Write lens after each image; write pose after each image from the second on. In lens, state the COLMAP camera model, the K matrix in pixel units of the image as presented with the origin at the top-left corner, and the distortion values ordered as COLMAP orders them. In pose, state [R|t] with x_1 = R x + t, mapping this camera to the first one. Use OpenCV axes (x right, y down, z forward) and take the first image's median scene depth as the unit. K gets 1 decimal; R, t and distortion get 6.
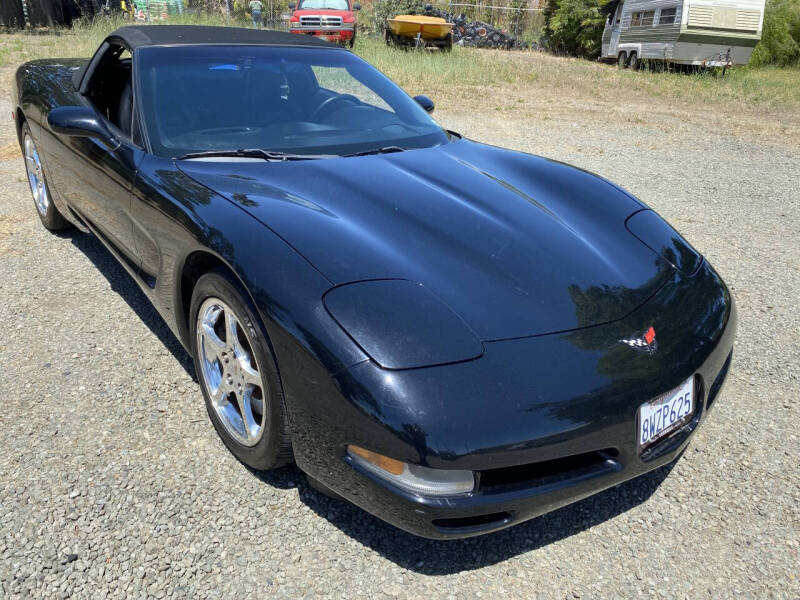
lens RADIAL K [[651.2, 0, 395.9], [0, 651.2, 297.4], [0, 0, 1]] dist [0.019969, -0.023298]
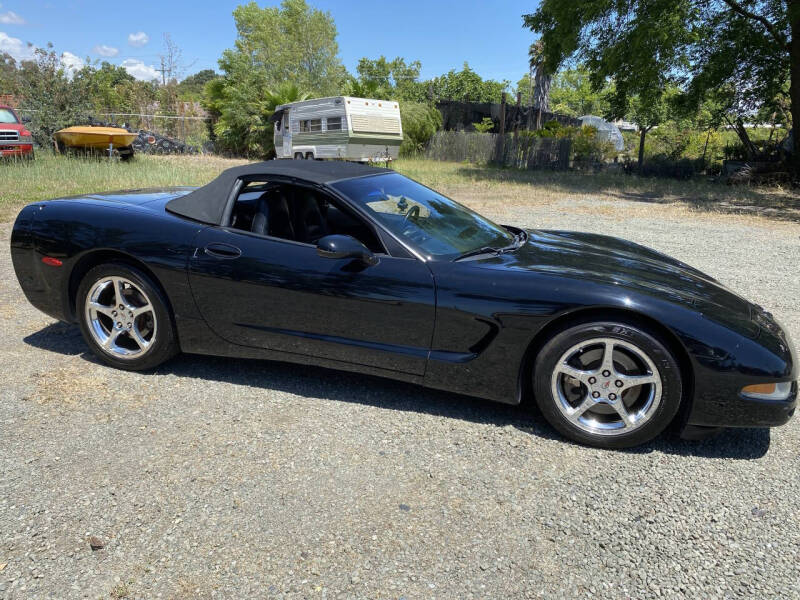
lens RADIAL K [[651.2, 0, 407.2], [0, 651.2, 296.0], [0, 0, 1]] dist [0.019969, -0.023298]
pose [[0.806330, -0.171281, 0.566123, -0.209038], [0.247215, 0.967132, -0.059502, -0.016258], [-0.537324, 0.187933, 0.822170, -0.003325]]
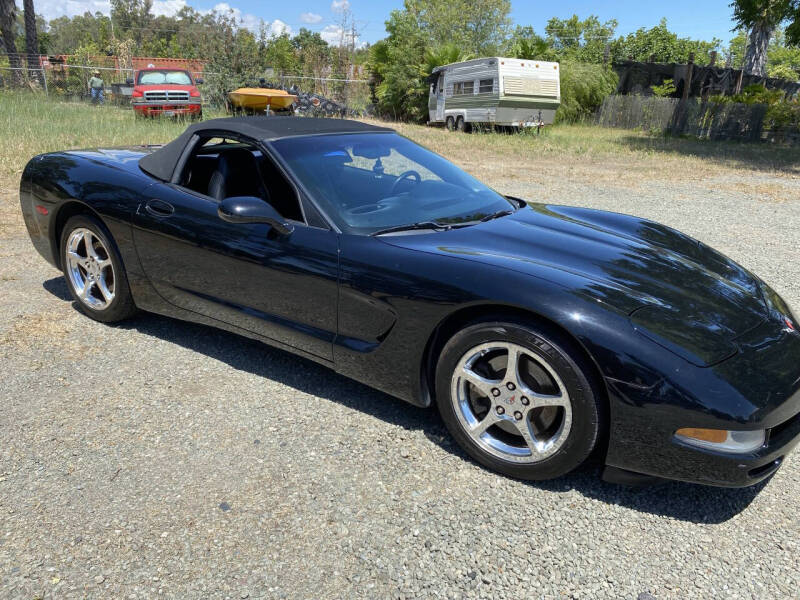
lens RADIAL K [[651.2, 0, 406.9], [0, 651.2, 297.8], [0, 0, 1]] dist [0.019969, -0.023298]
pose [[0.943987, -0.117168, 0.308482, -0.114546], [0.143863, 0.987448, -0.065184, -0.003932], [-0.296972, 0.105912, 0.948994, -0.015721]]
